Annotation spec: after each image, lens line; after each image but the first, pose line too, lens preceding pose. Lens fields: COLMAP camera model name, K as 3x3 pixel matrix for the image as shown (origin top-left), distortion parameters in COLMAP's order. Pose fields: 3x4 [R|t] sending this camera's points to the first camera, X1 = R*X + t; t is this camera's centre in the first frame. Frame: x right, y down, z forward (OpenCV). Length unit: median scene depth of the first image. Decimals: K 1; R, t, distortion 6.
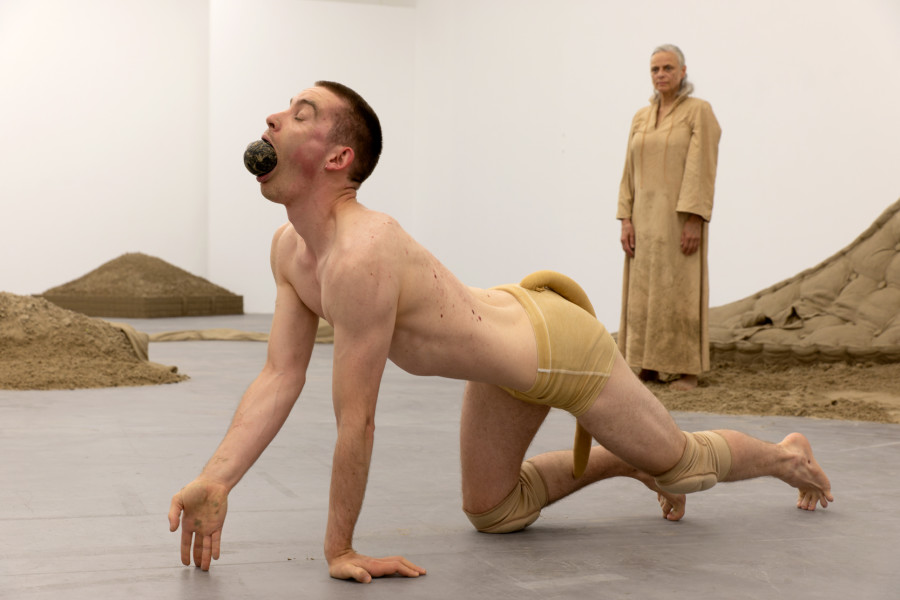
lens RADIAL K [[1423.0, 0, 444.7], [0, 1423.0, 299.9], [0, 0, 1]] dist [0.062787, 0.000000]
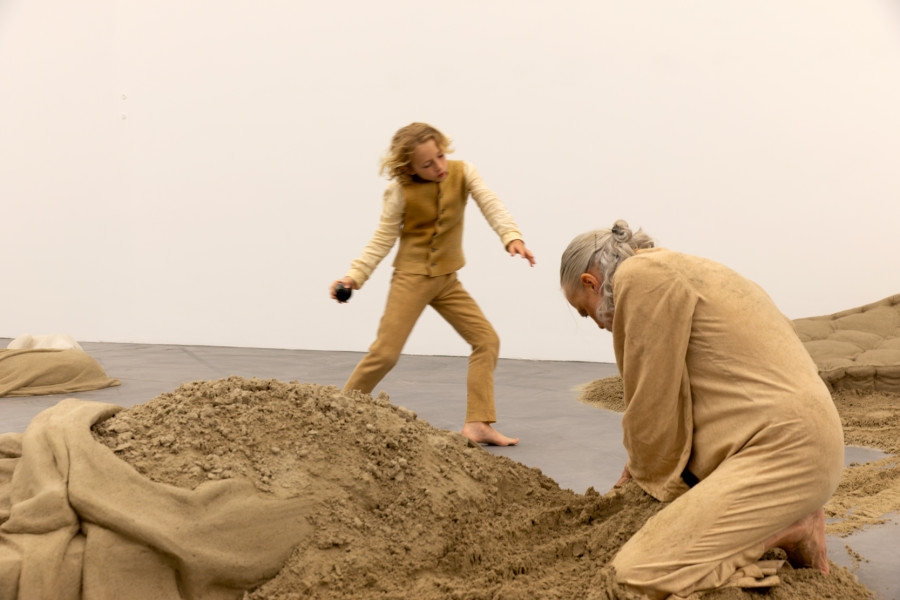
lens RADIAL K [[1166.1, 0, 450.9], [0, 1166.1, 301.0], [0, 0, 1]] dist [0.036080, 0.000000]
pose [[0.667607, -0.043212, 0.743259, -0.519097], [0.023469, 0.999040, 0.037002, -0.038135], [-0.744144, -0.007259, 0.667980, 0.758835]]
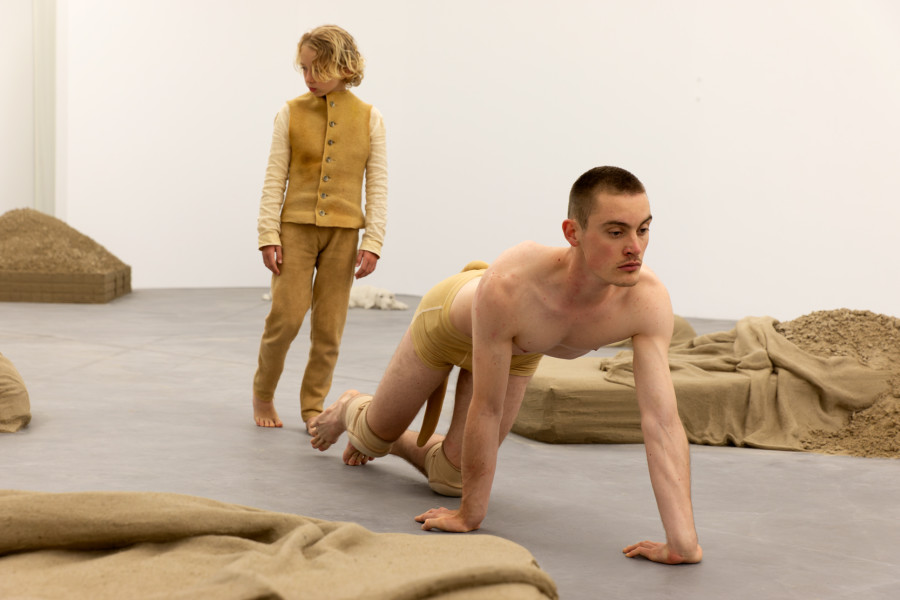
lens RADIAL K [[1566.9, 0, 454.1], [0, 1566.9, 297.2], [0, 0, 1]] dist [0.055903, 0.000000]
pose [[0.893851, -0.012998, 0.448175, -0.821634], [-0.003162, 0.999372, 0.035291, -0.037638], [-0.448352, -0.032962, 0.893249, 0.433703]]
